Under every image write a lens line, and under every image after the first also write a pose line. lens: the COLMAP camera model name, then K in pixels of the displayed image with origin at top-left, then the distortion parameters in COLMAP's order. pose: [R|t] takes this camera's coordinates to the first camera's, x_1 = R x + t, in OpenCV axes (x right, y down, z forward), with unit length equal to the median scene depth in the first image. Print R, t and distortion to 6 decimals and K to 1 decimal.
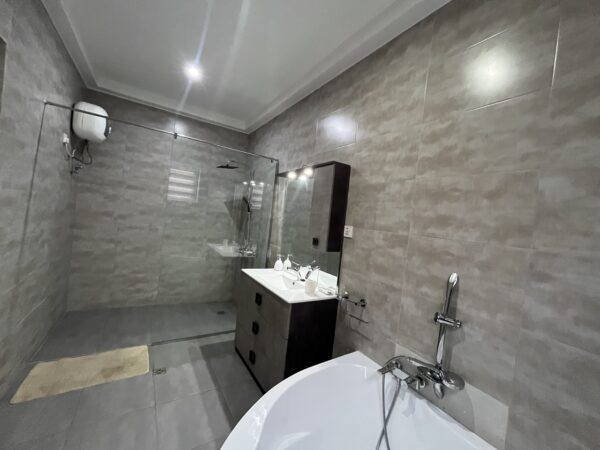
lens RADIAL K [[242.7, 0, 298.1], [0, 242.7, 223.3], [0, 0, 1]] dist [-0.005848, -0.000005]
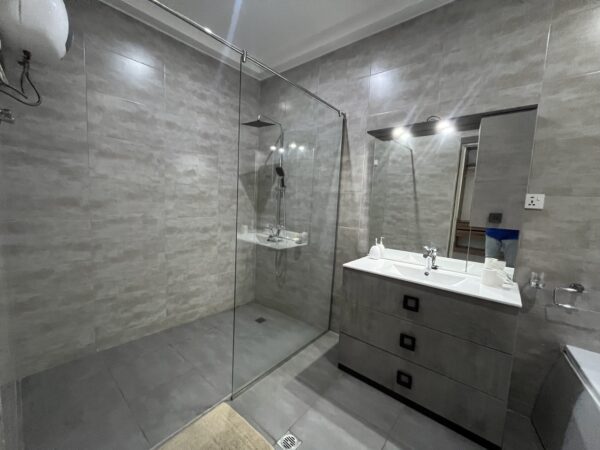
lens RADIAL K [[242.7, 0, 299.1], [0, 242.7, 224.1], [0, 0, 1]] dist [-0.005848, -0.000005]
pose [[0.952102, -0.093716, 0.291065, -0.449419], [0.062369, 0.991384, 0.115186, -0.017620], [-0.299352, -0.091516, 0.949744, 0.291092]]
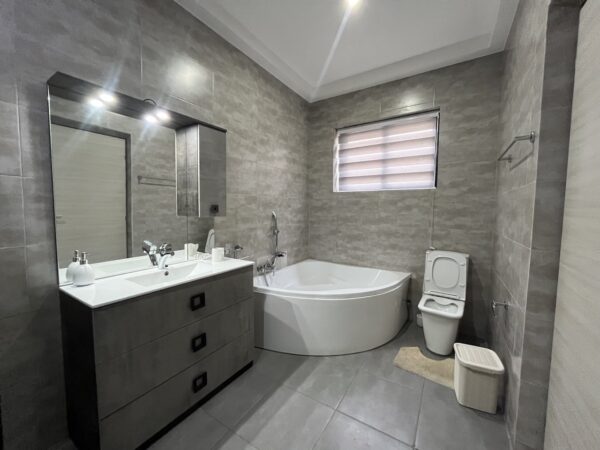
lens RADIAL K [[242.7, 0, 299.5], [0, 242.7, 225.6], [0, 0, 1]] dist [-0.005848, -0.000005]
pose [[-0.426570, -0.170657, 0.888208, -0.582607], [-0.039831, 0.984629, 0.170054, -0.021984], [-0.903577, 0.037161, -0.426811, 0.684225]]
